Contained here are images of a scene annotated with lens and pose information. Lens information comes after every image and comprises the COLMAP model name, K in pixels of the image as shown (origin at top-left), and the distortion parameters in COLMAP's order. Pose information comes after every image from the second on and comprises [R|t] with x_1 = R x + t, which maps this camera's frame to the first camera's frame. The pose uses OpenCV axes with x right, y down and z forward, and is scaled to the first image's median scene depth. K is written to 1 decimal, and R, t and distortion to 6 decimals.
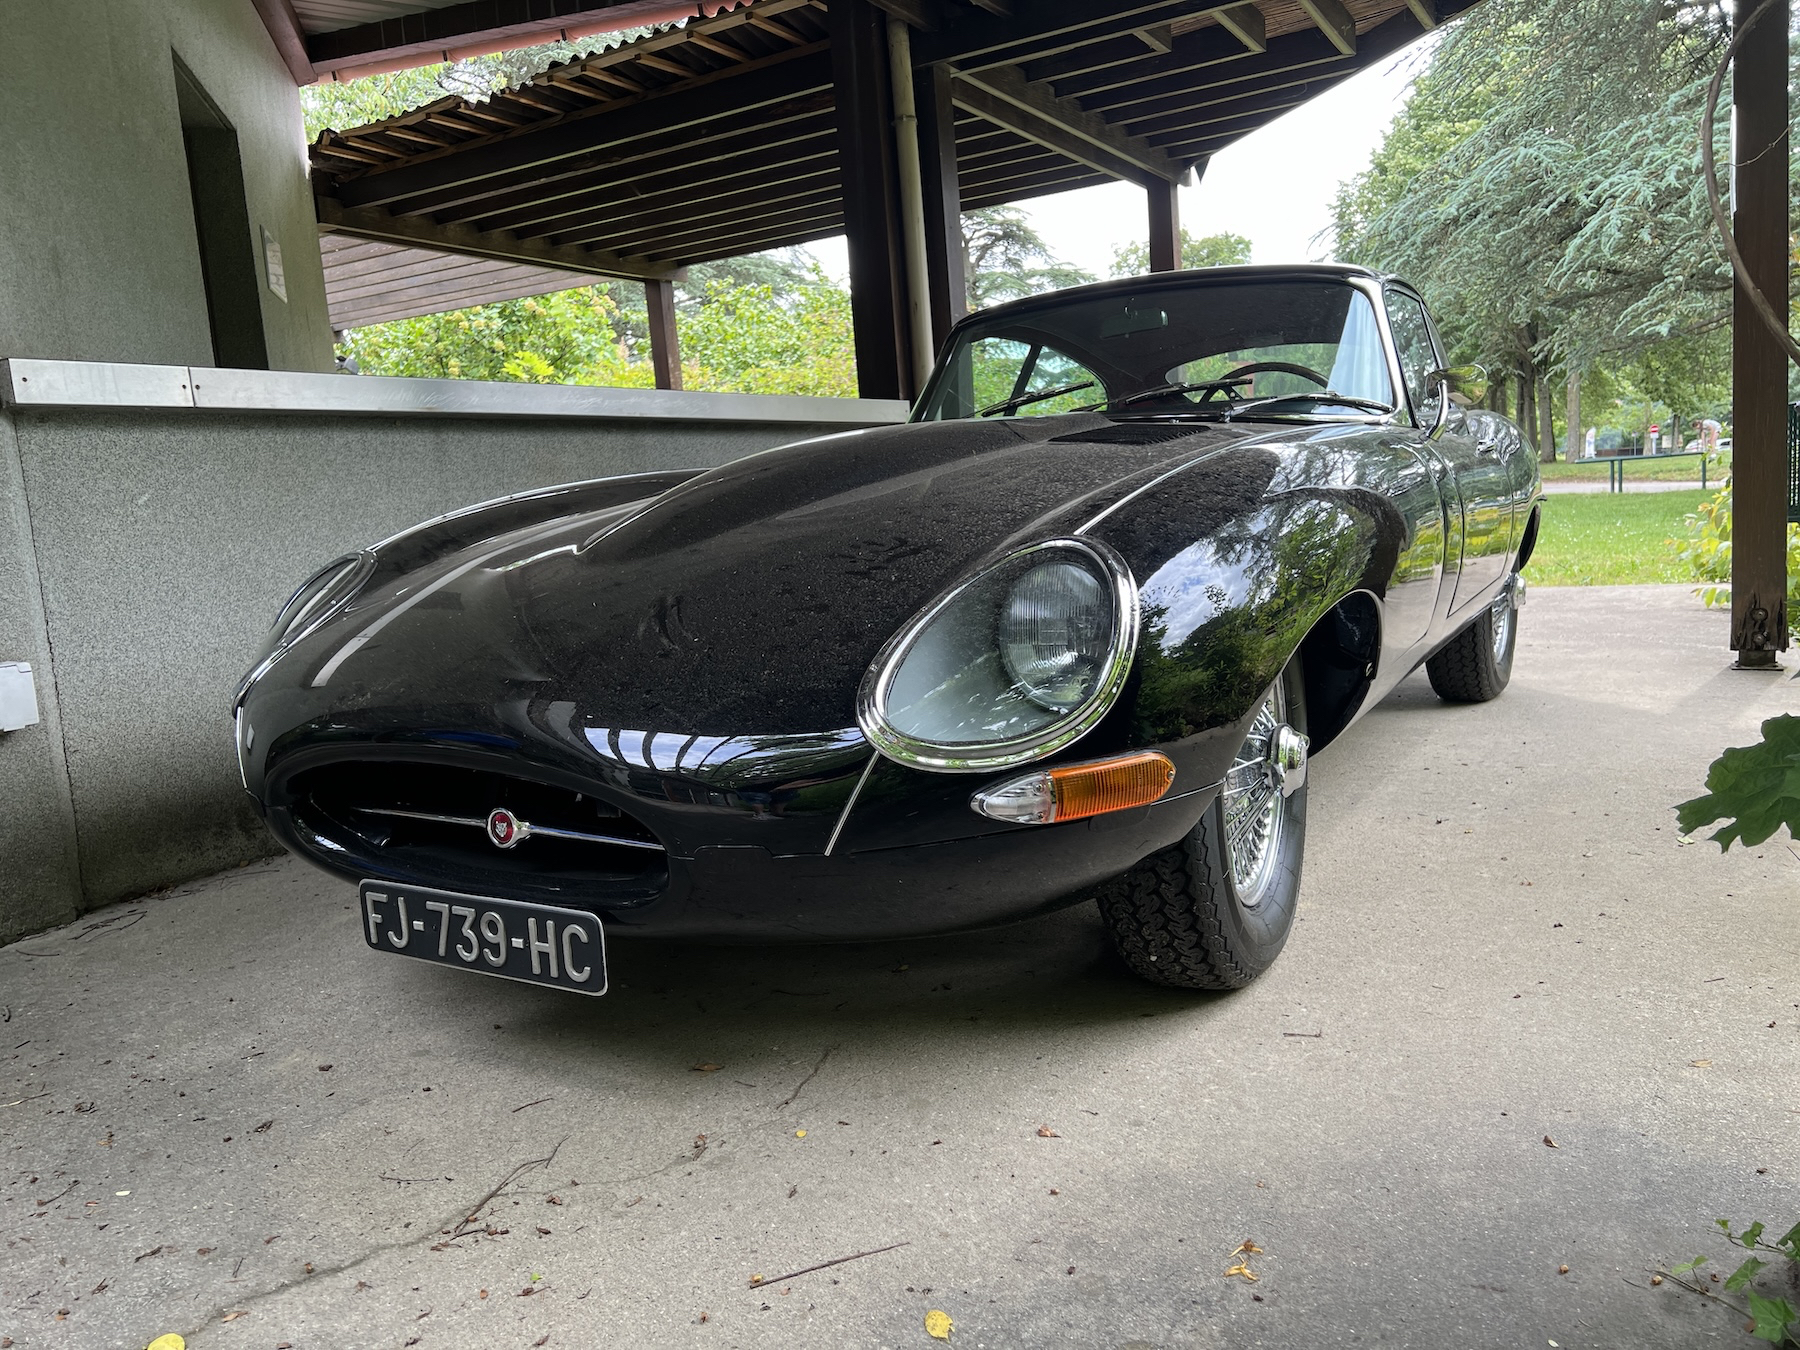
lens RADIAL K [[1365.3, 0, 889.7], [0, 1365.3, 670.6], [0, 0, 1]] dist [0.021883, -0.010119]
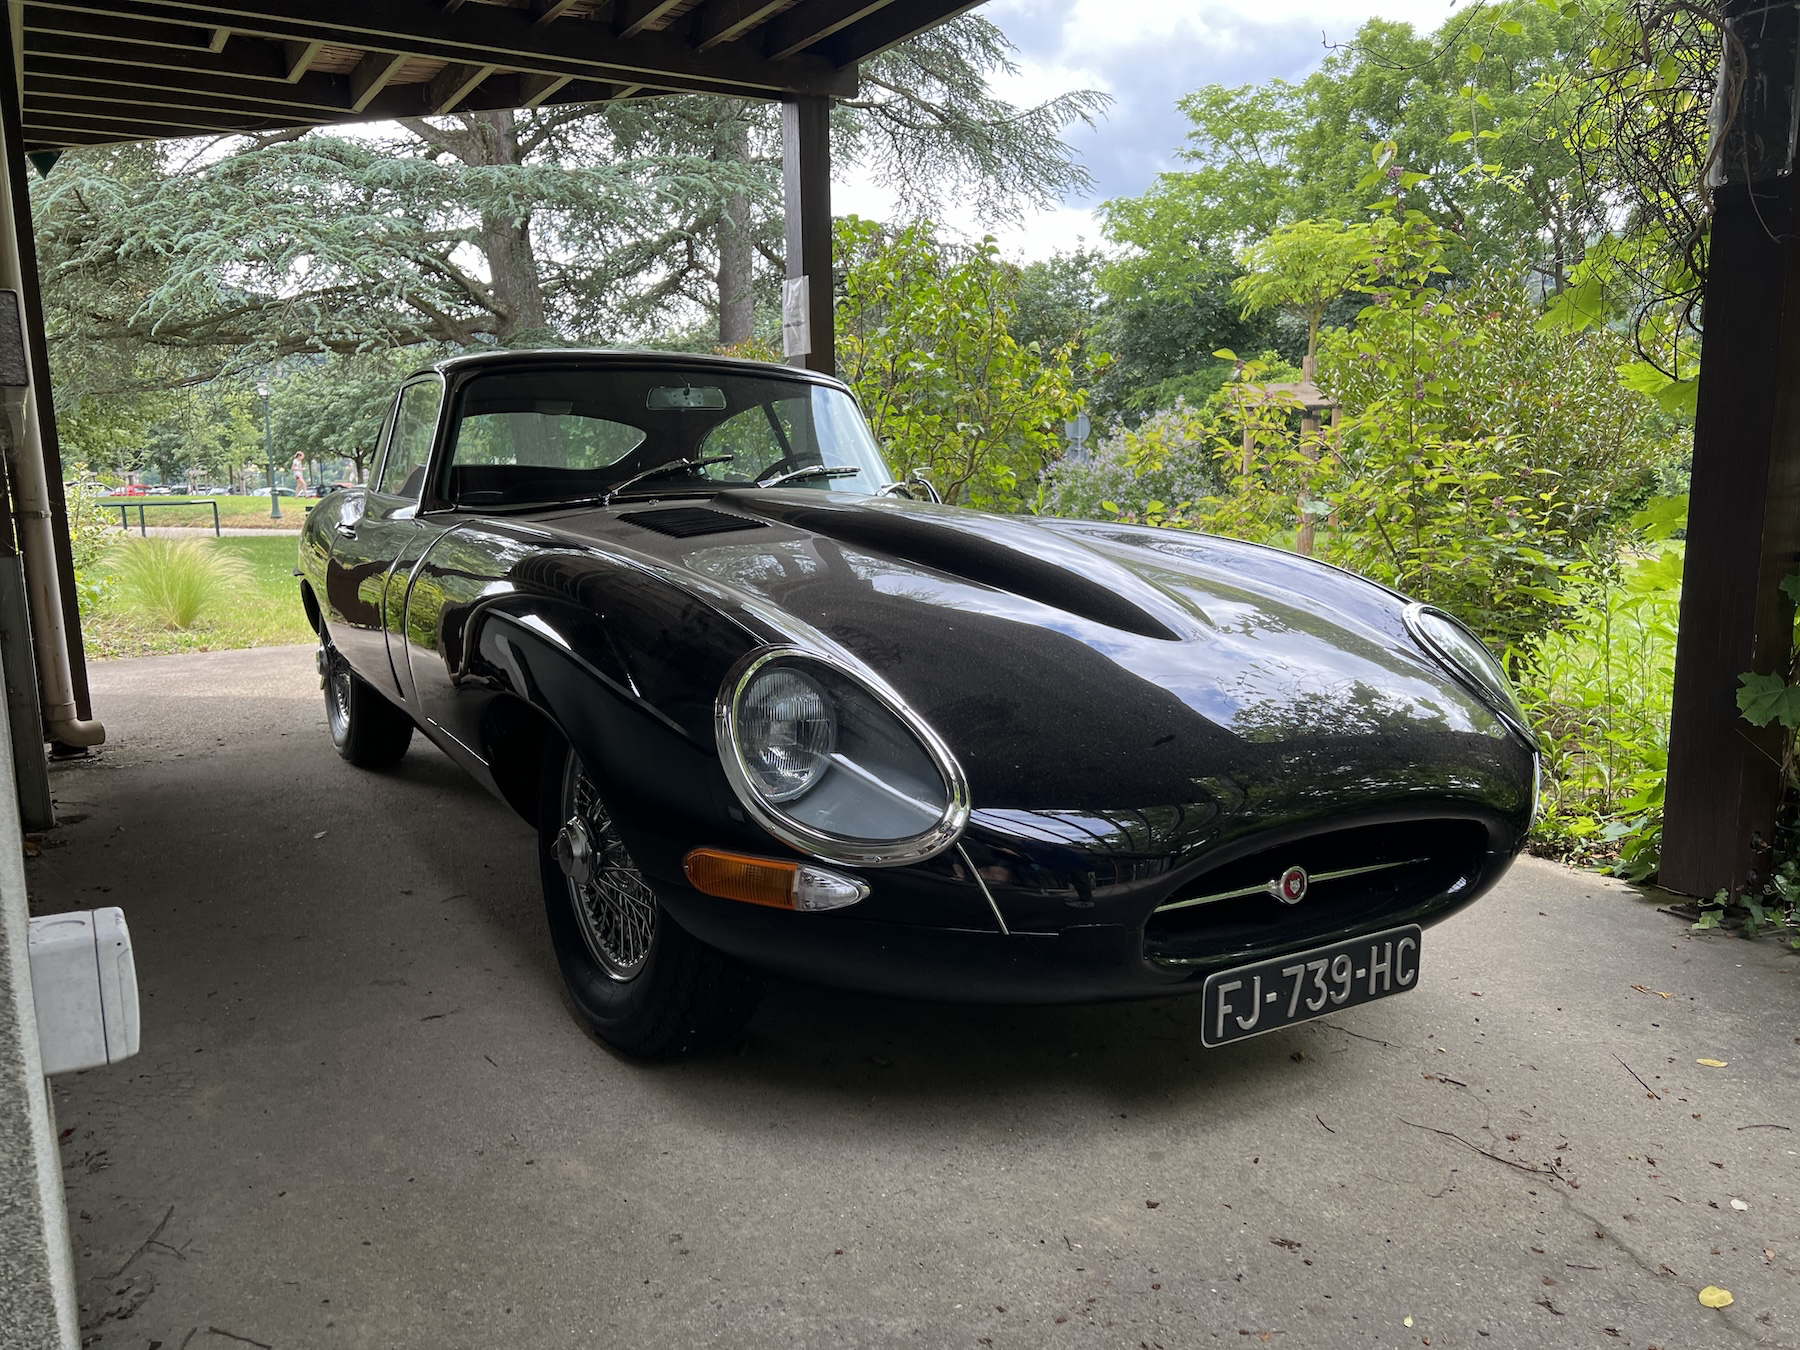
lens RADIAL K [[1347.5, 0, 900.0], [0, 1347.5, 675.0], [0, 0, 1]] dist [0.070275, -0.090939]
pose [[0.464559, -0.072975, 0.882530, -1.375559], [0.095846, 0.994888, 0.031813, -0.117462], [-0.880340, 0.069808, 0.469178, 0.754266]]
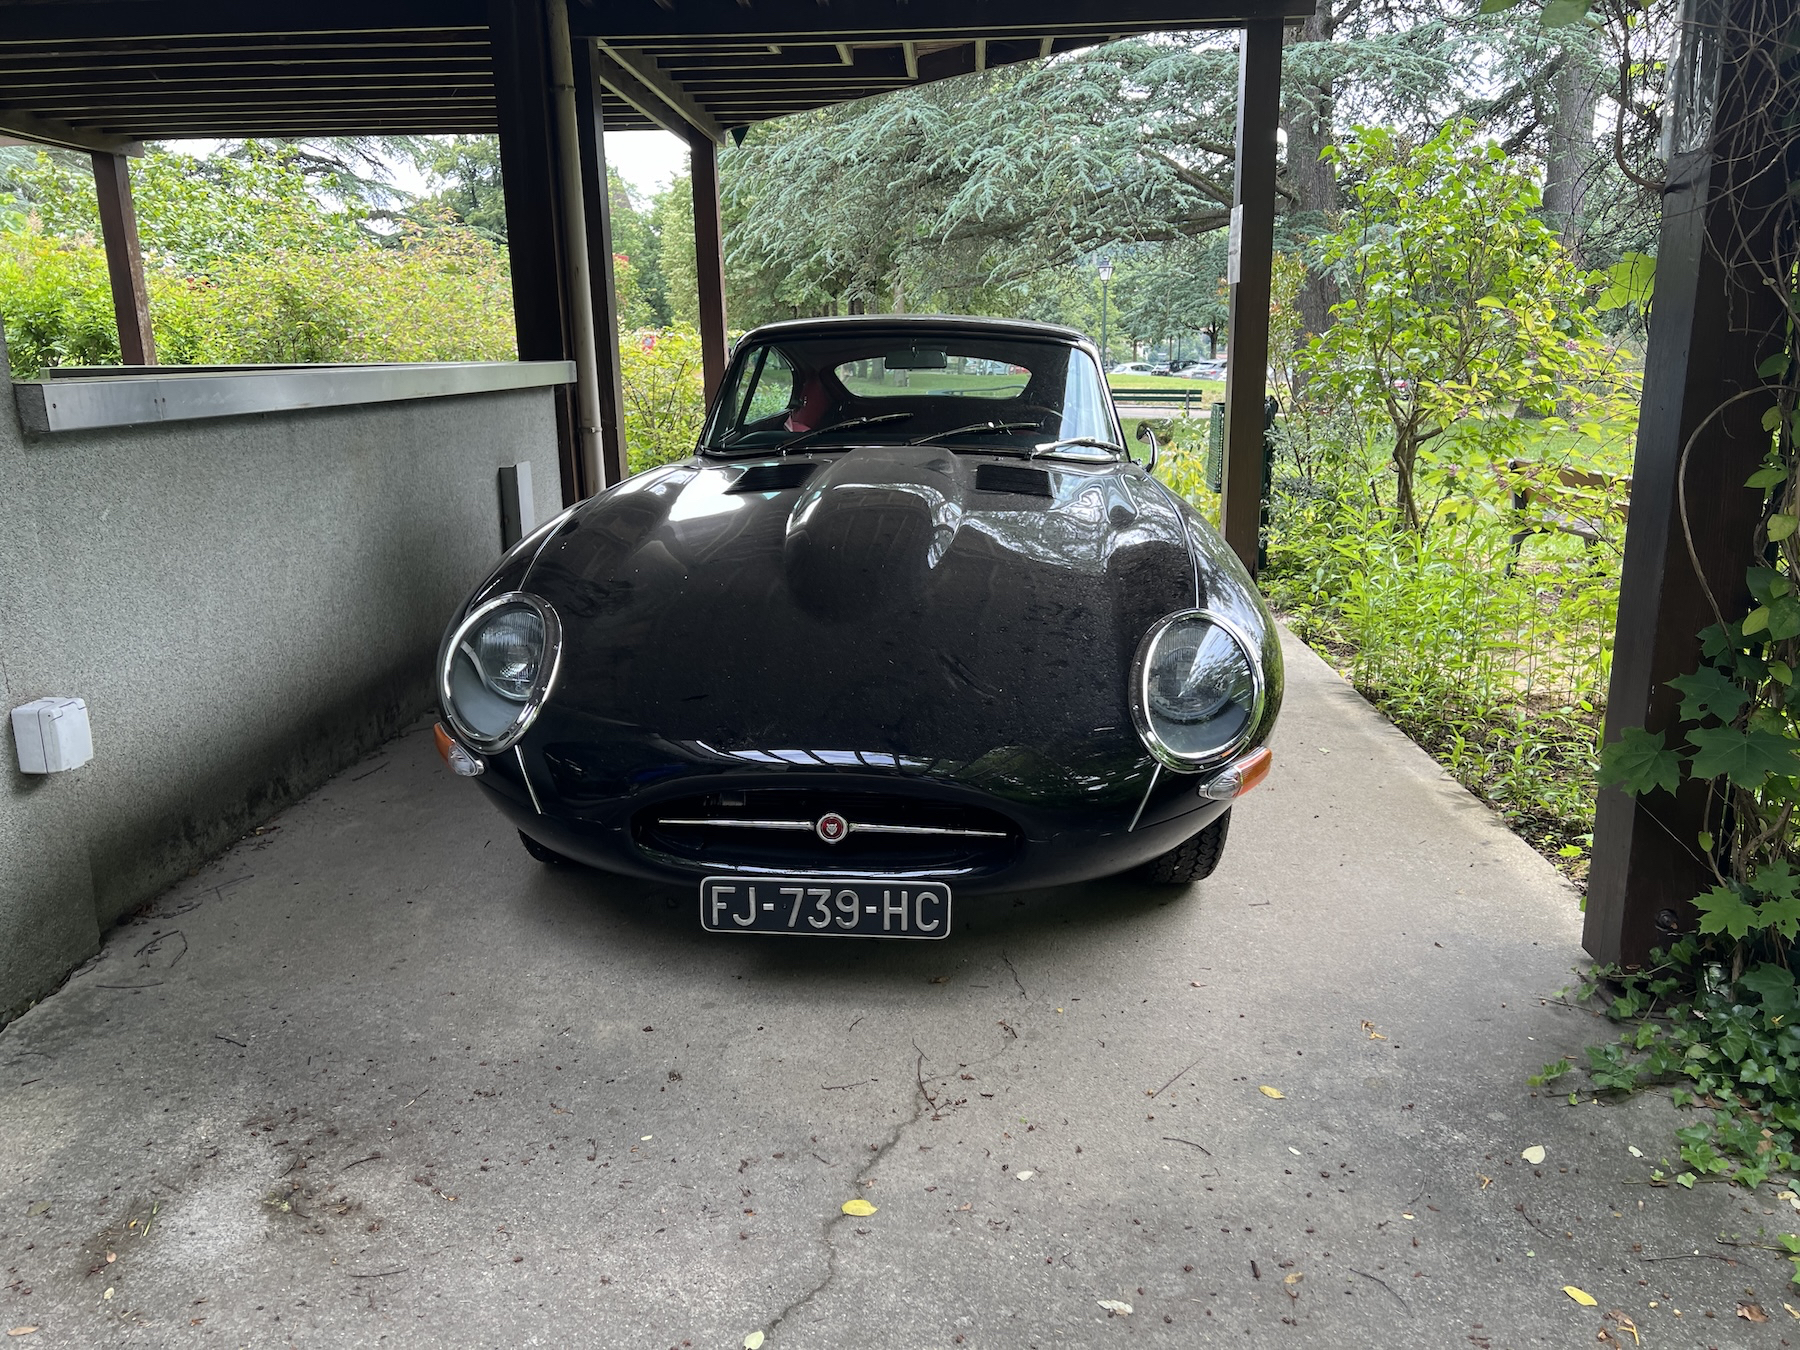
lens RADIAL K [[1355.9, 0, 910.3], [0, 1355.9, 653.1], [0, 0, 1]] dist [0.098839, -0.168449]
pose [[0.882930, -0.041998, 0.467622, -0.836901], [0.008743, 0.997289, 0.073061, -0.156186], [-0.469423, -0.060419, 0.880904, -0.215399]]
